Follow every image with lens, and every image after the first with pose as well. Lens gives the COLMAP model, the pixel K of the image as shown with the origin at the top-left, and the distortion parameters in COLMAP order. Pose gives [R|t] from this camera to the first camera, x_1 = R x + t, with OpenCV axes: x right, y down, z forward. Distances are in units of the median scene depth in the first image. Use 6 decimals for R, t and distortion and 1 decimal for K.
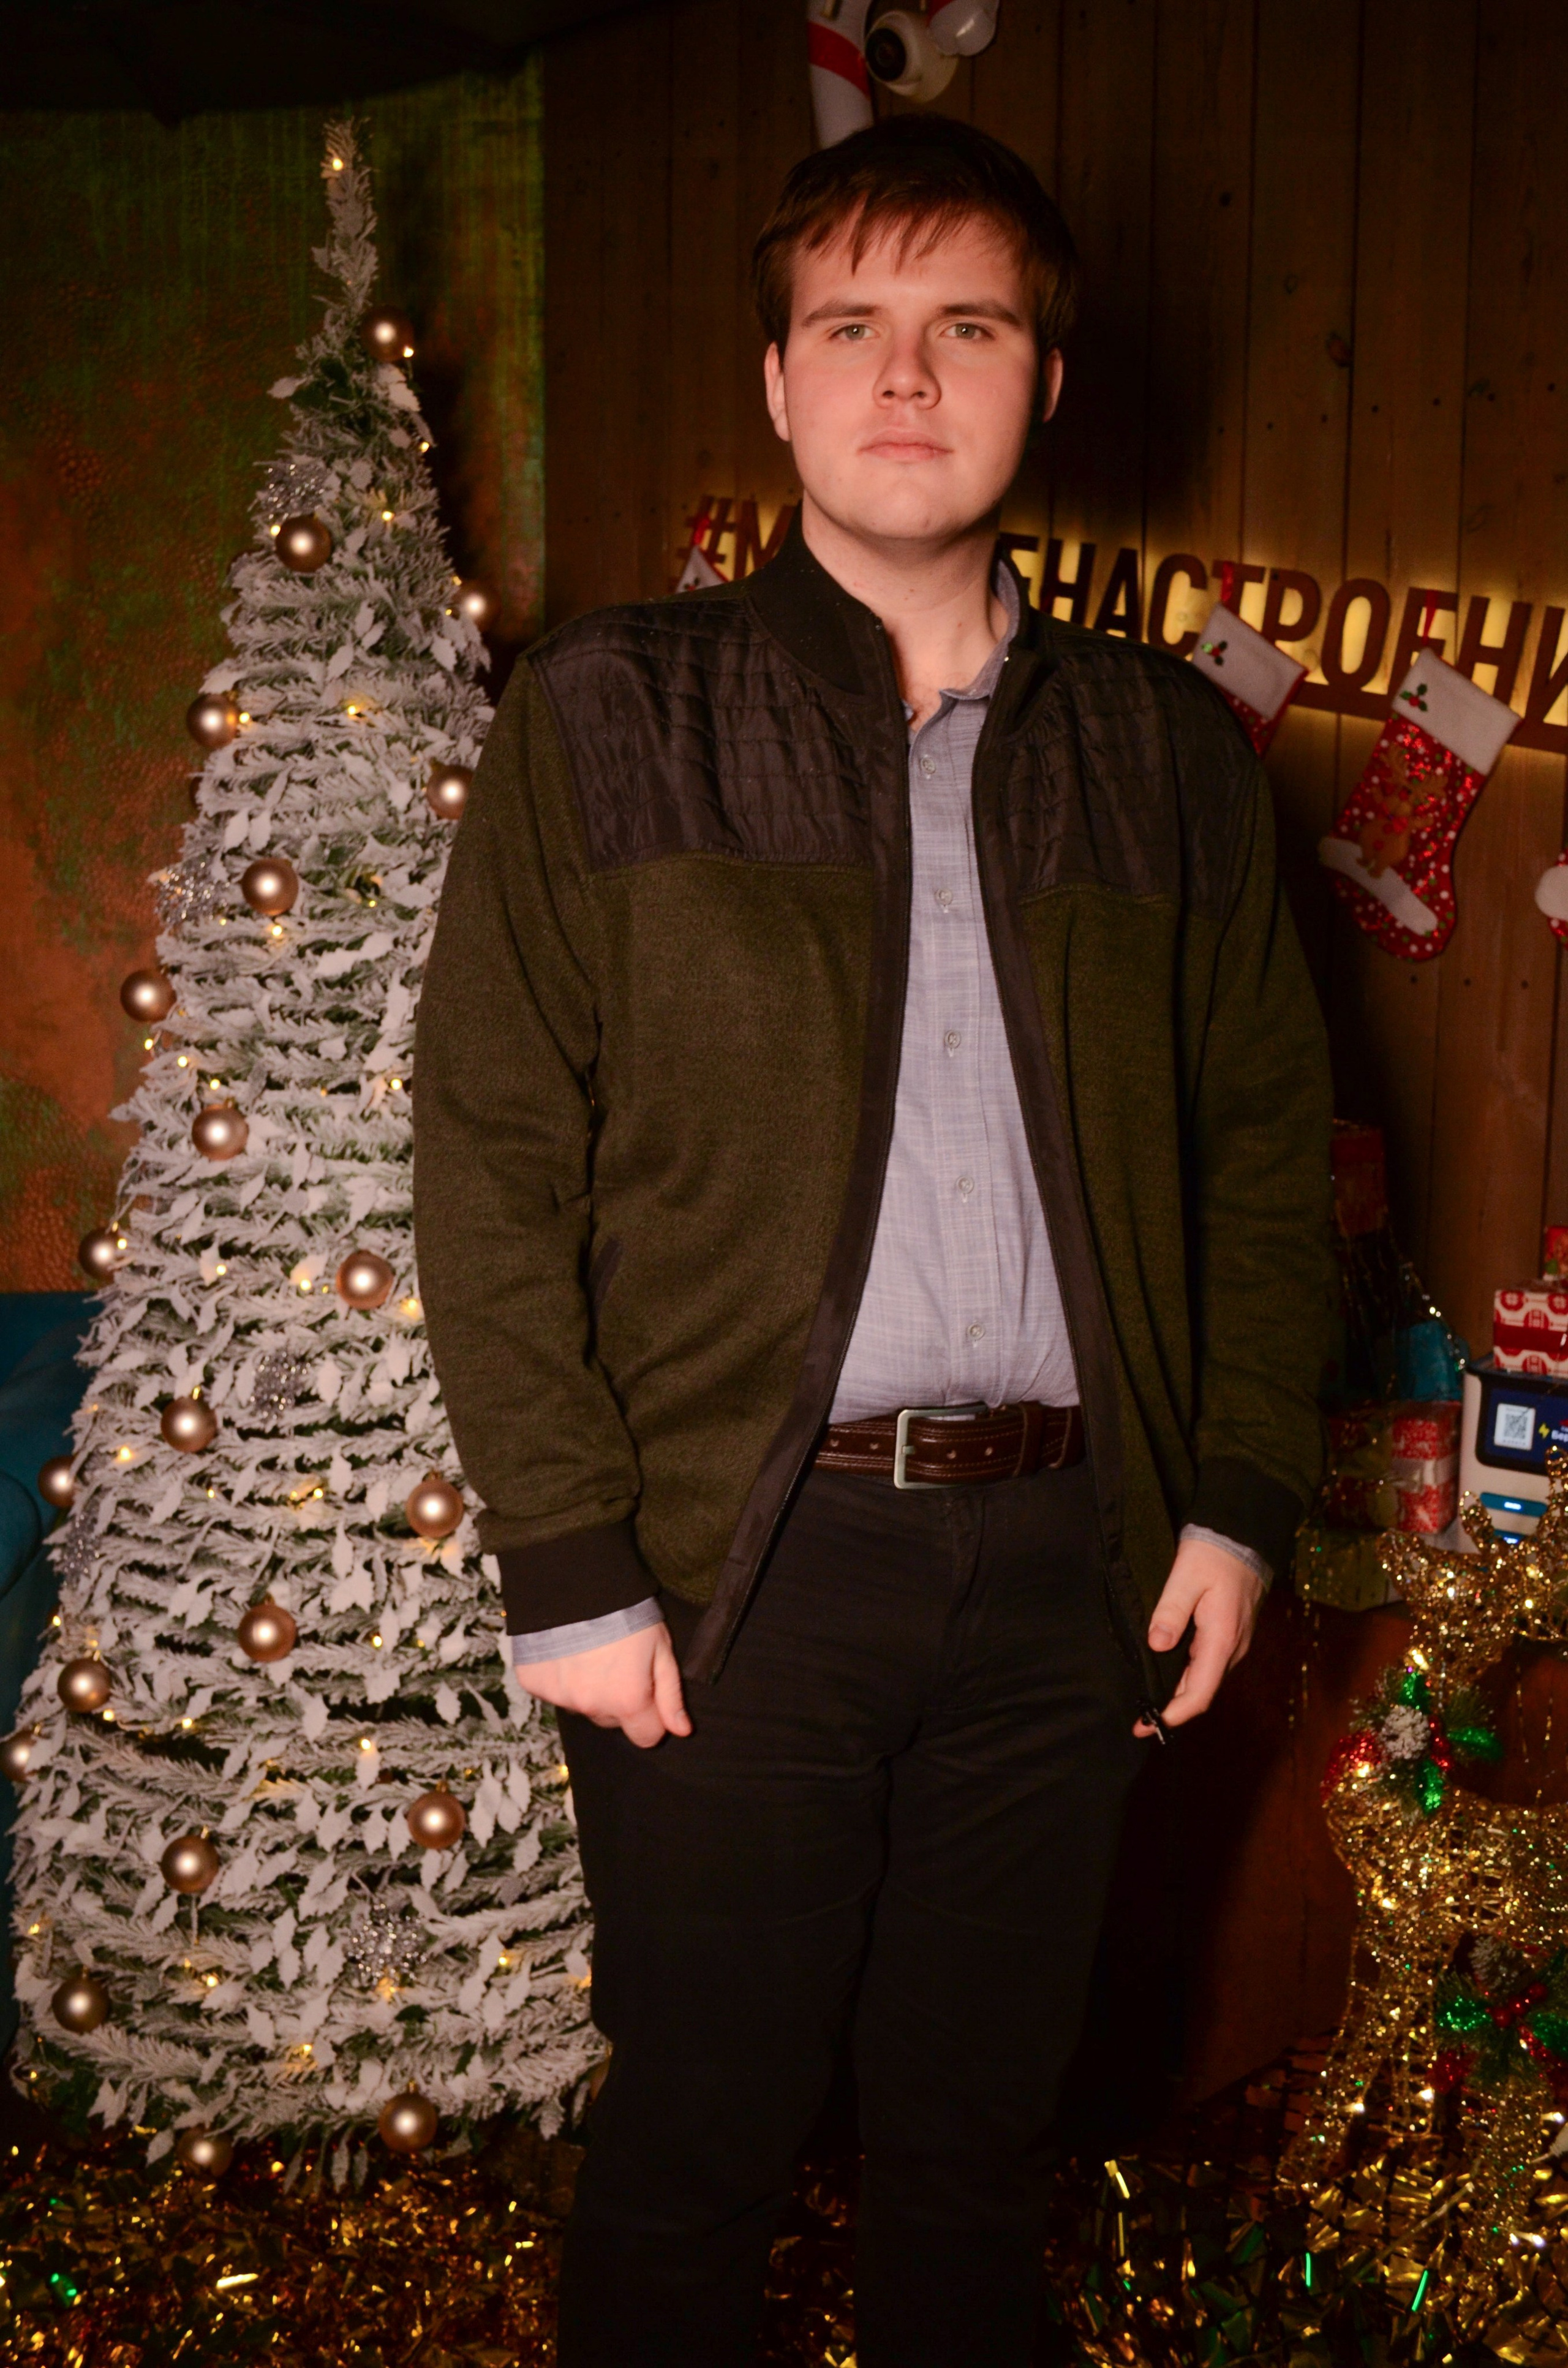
lens RADIAL K [[2294.4, 0, 787.1], [0, 2294.4, 1179.1], [0, 0, 1]] dist [-0.052698, 0.000000]
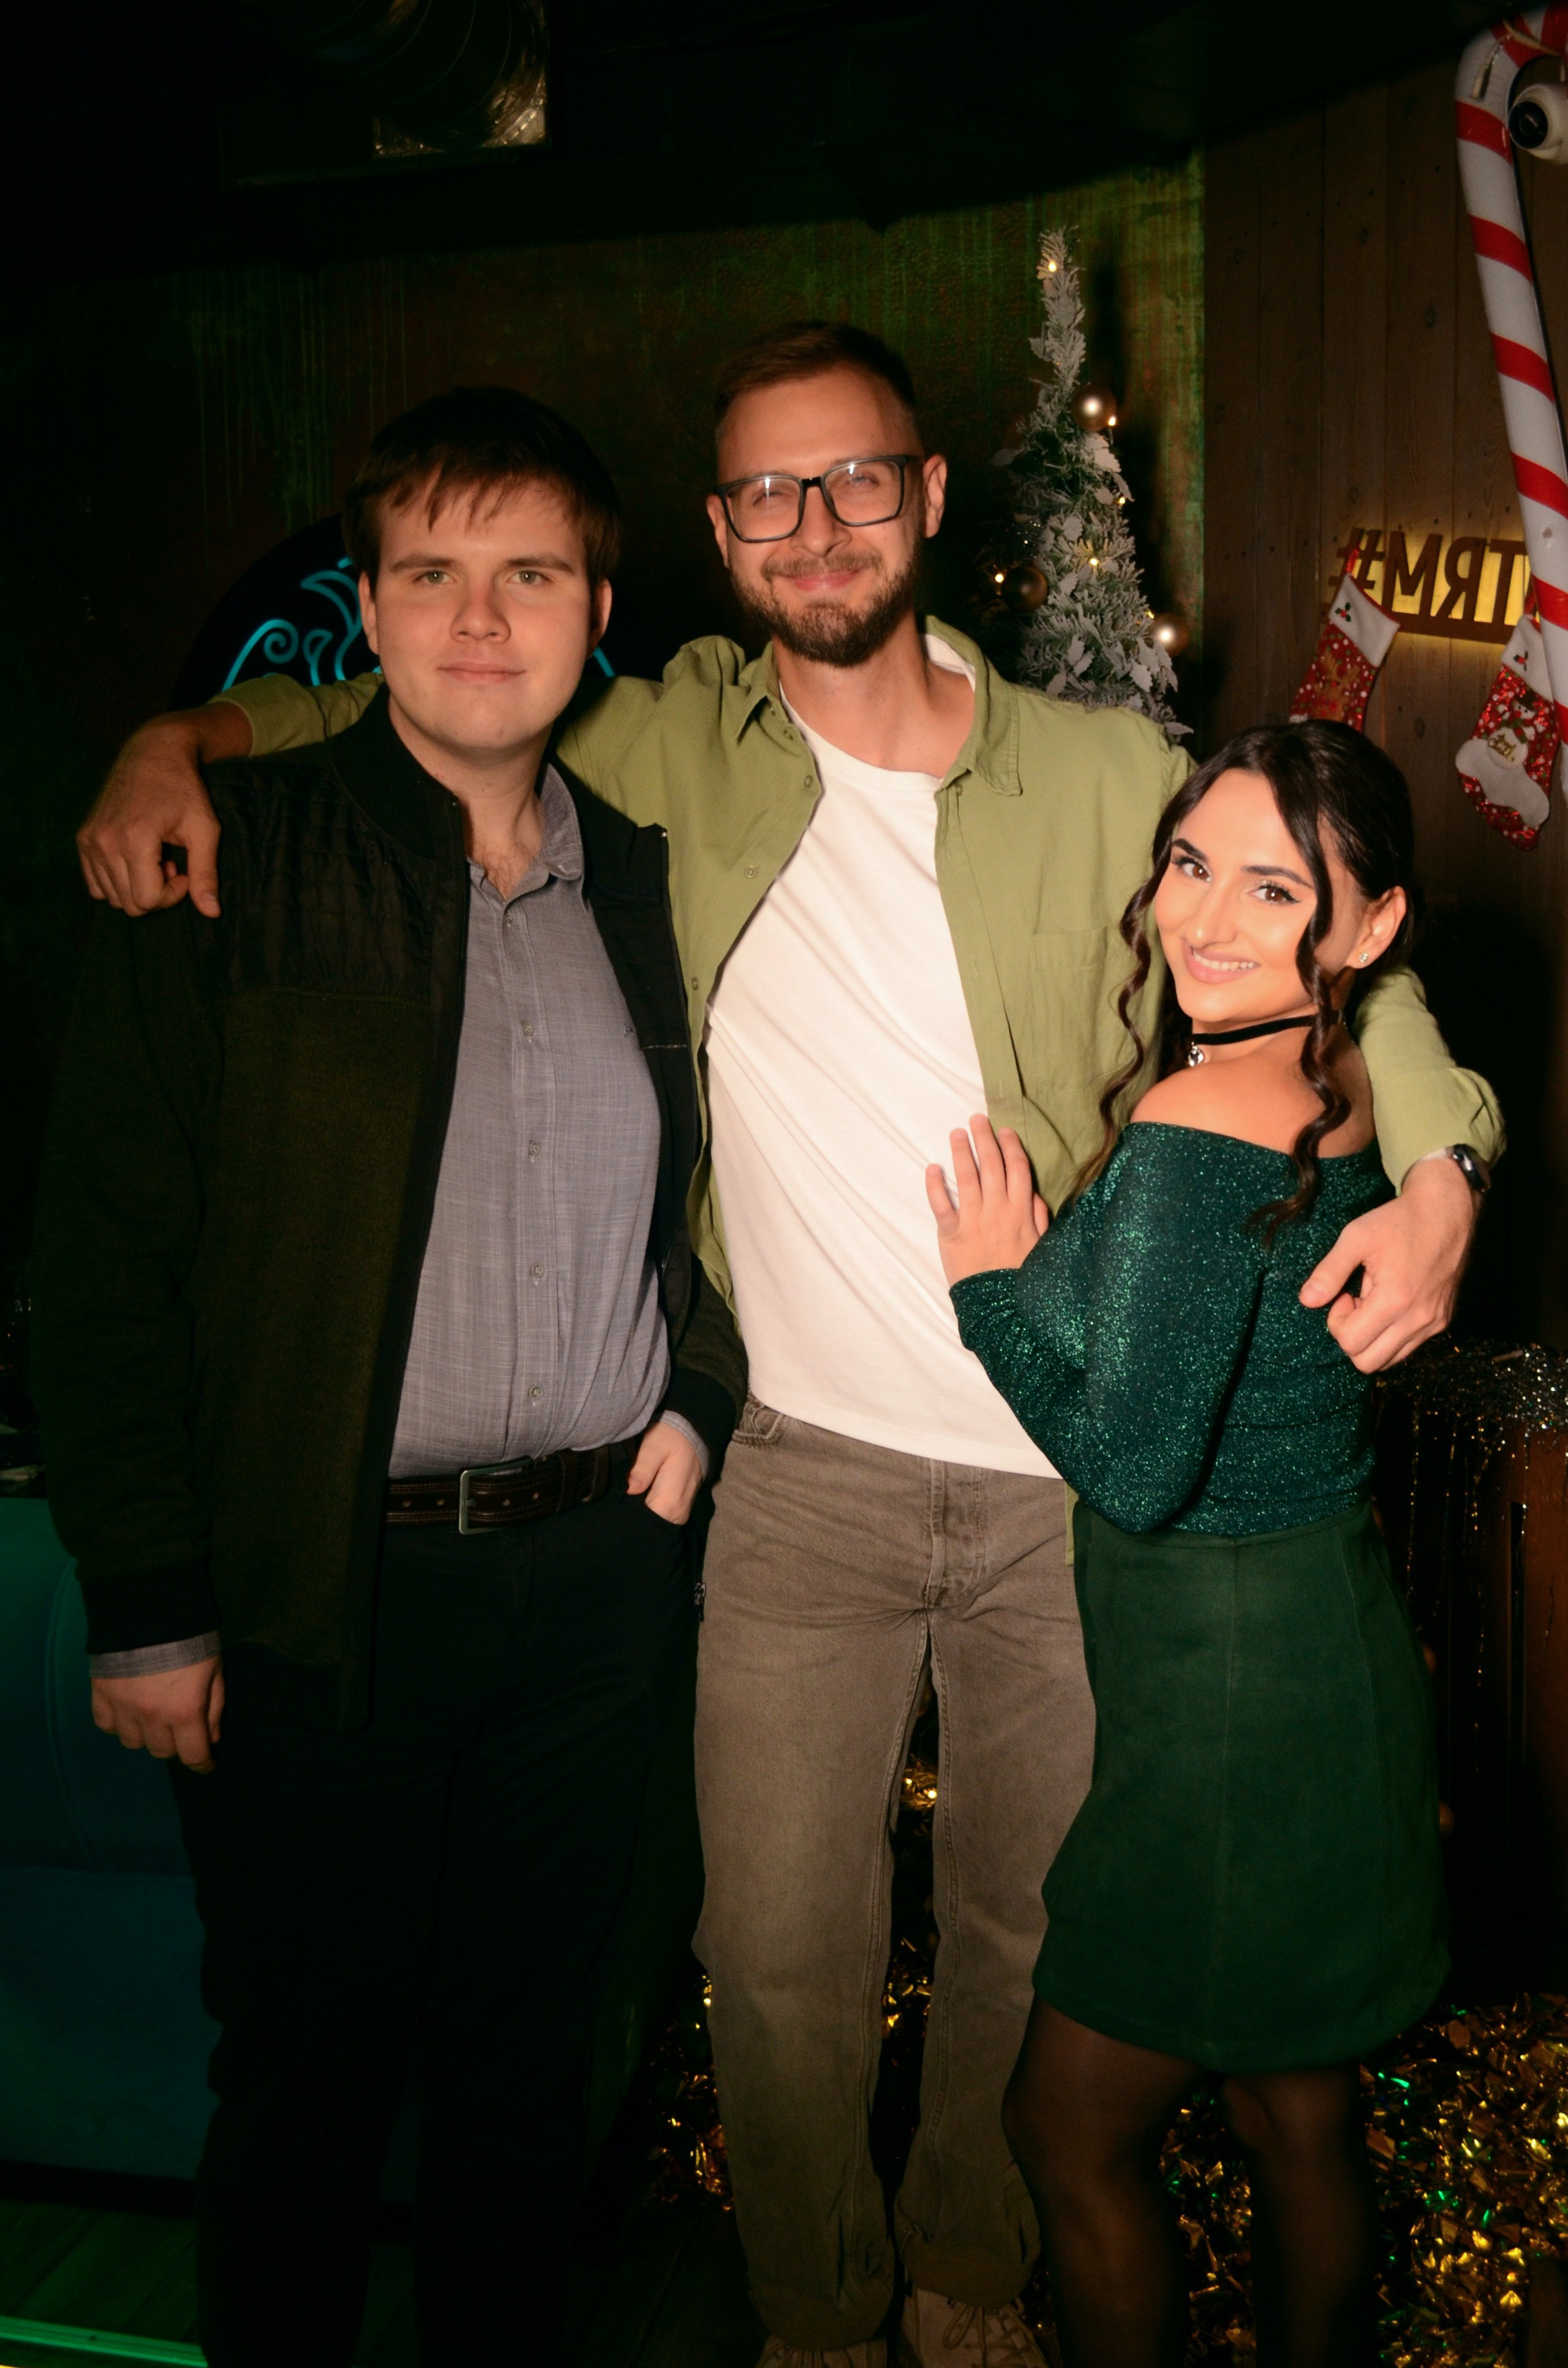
lens RADIAL K [[2294.4, 0, 804.0], [0, 2294.4, 1151.7], [0, 0, 1]] dist [-0.052698, 0.000000]
pose [[0.969668, 0.011261, -0.244167, -0.029097], [-0.016922, 0.999634, -0.021101, 0.038893], [0.243840, 0.024593, 0.969504, -0.164871]]
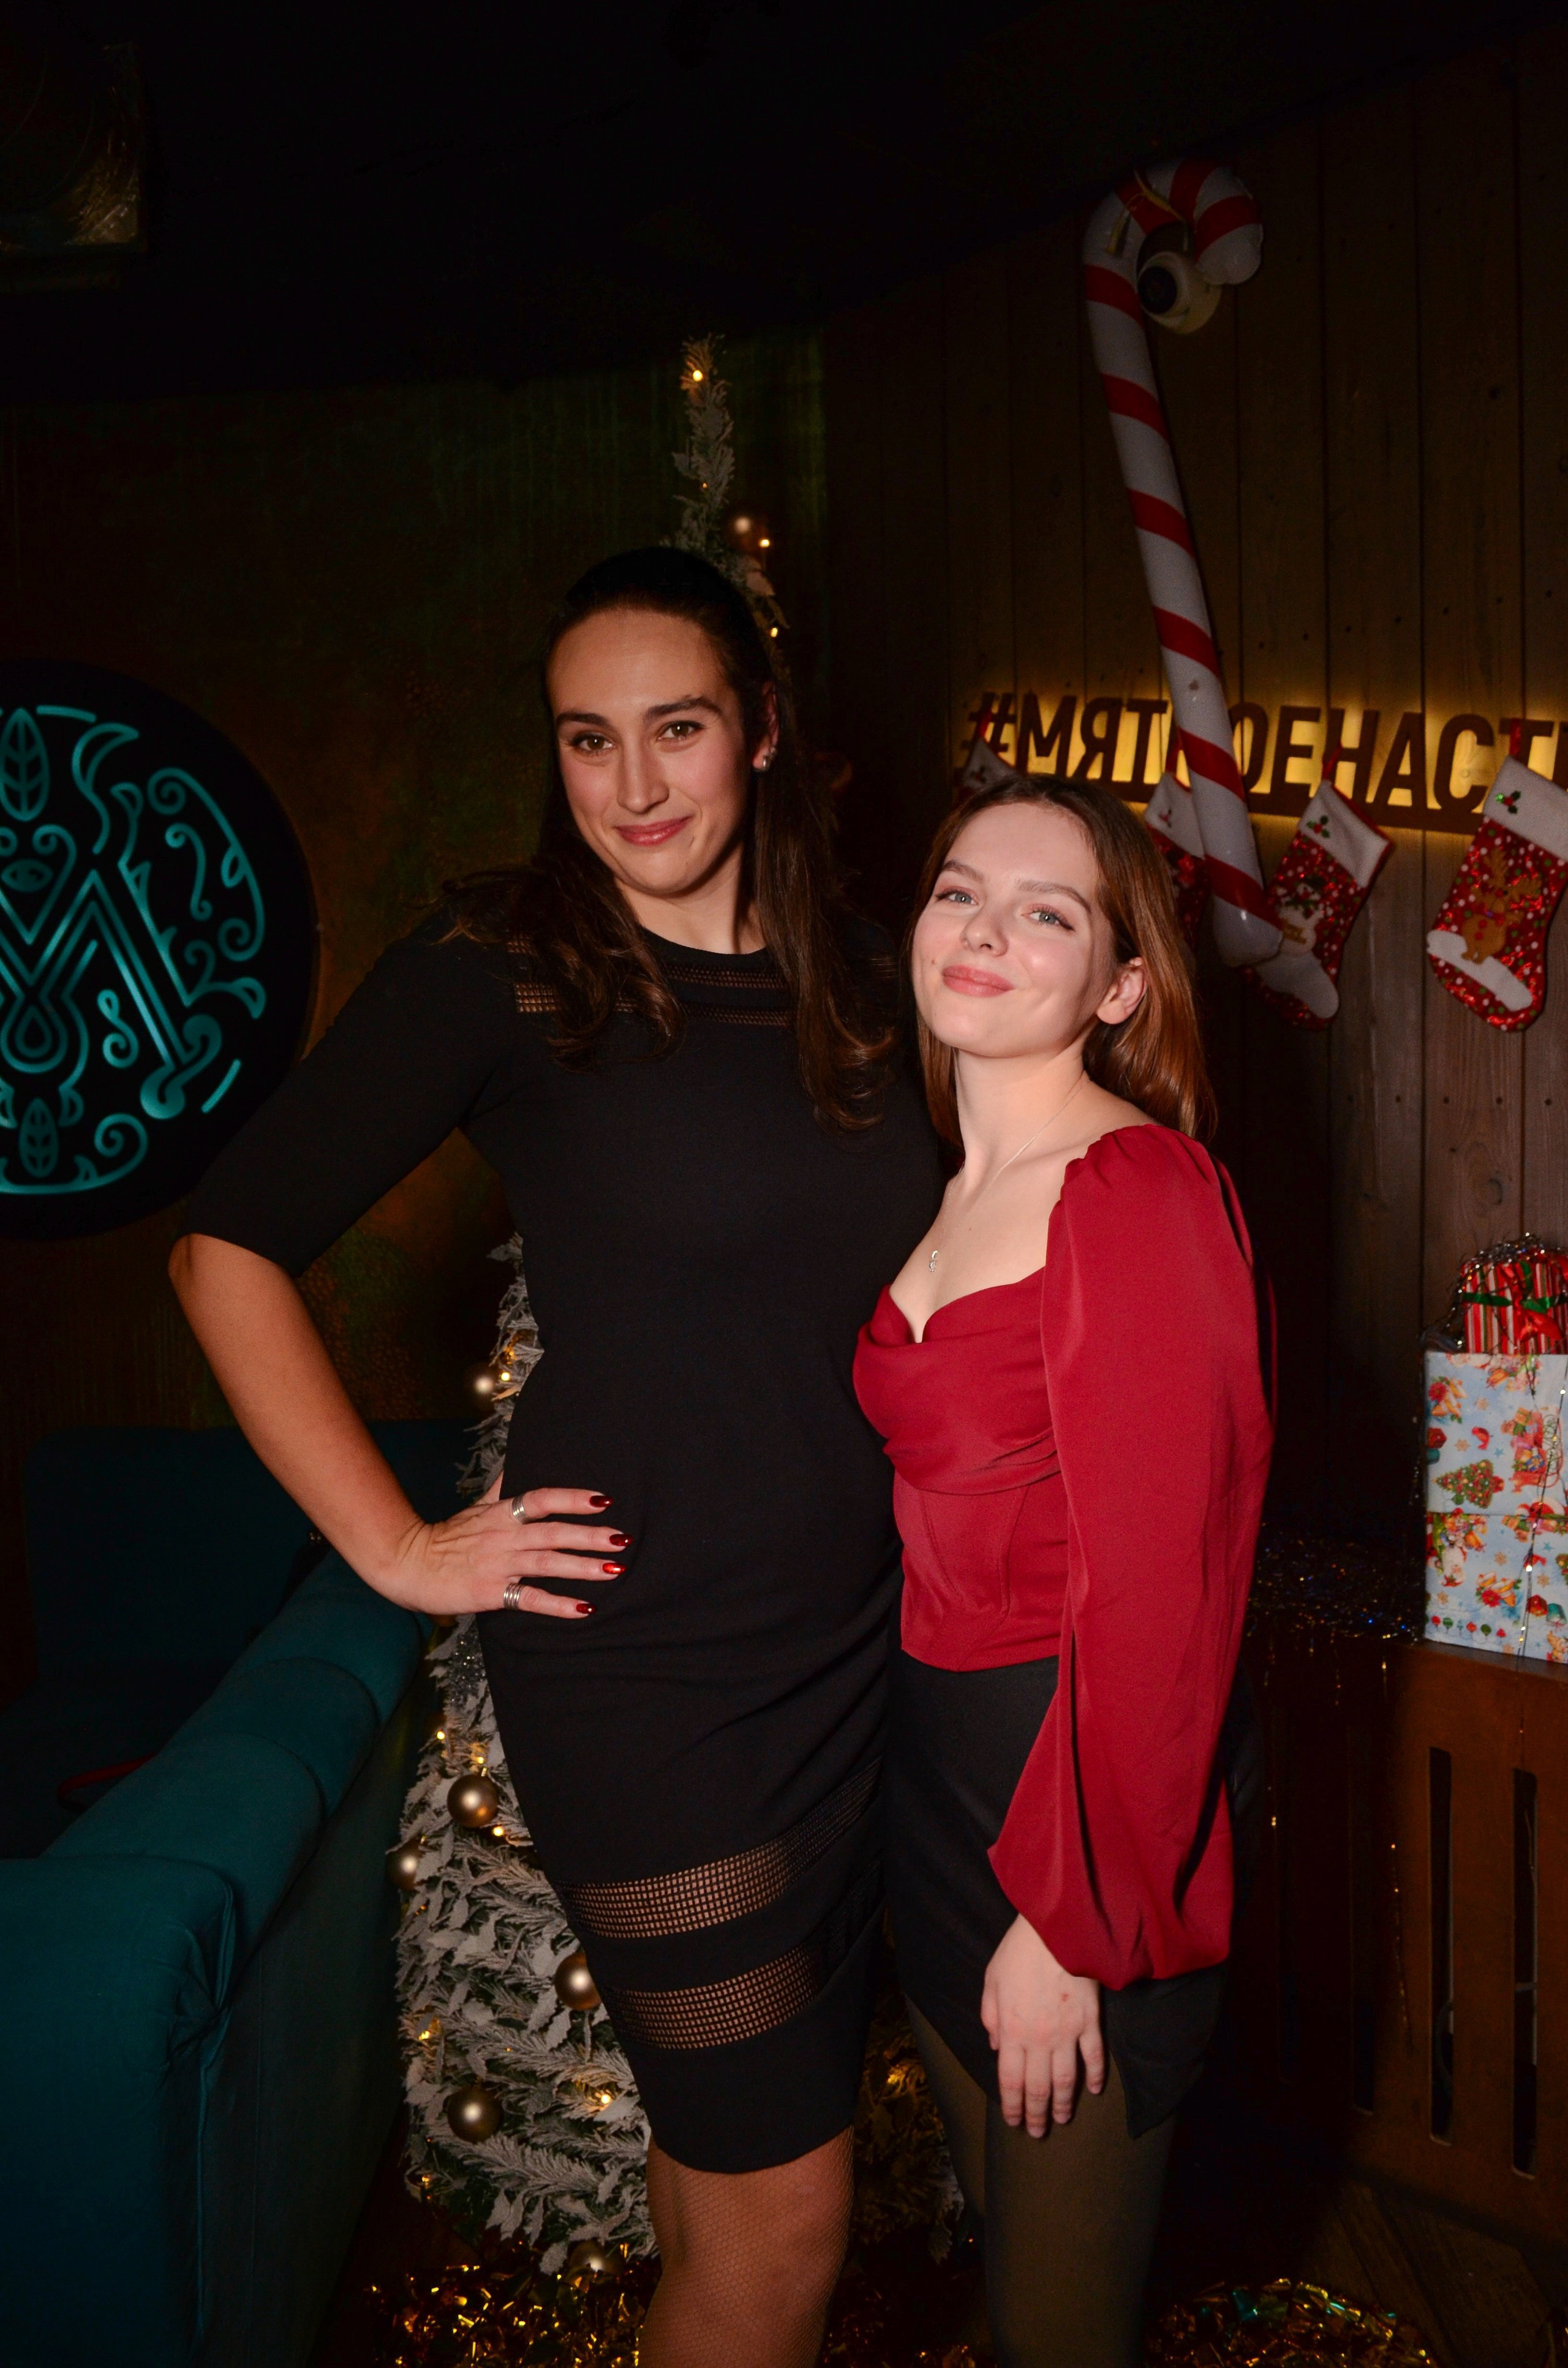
lens RADIAL K [[1859.7, 0, 790.5], [0, 1859.7, 1184.9], [0, 0, 1]] dist [-0.079261, 0.026995]
pose [[0.997669, -0.020991, -0.064927, -0.102410], [0.016337, 0.997314, -0.071396, 0.003372], [0.066251, 0.070168, 0.995333, 0.149930]]
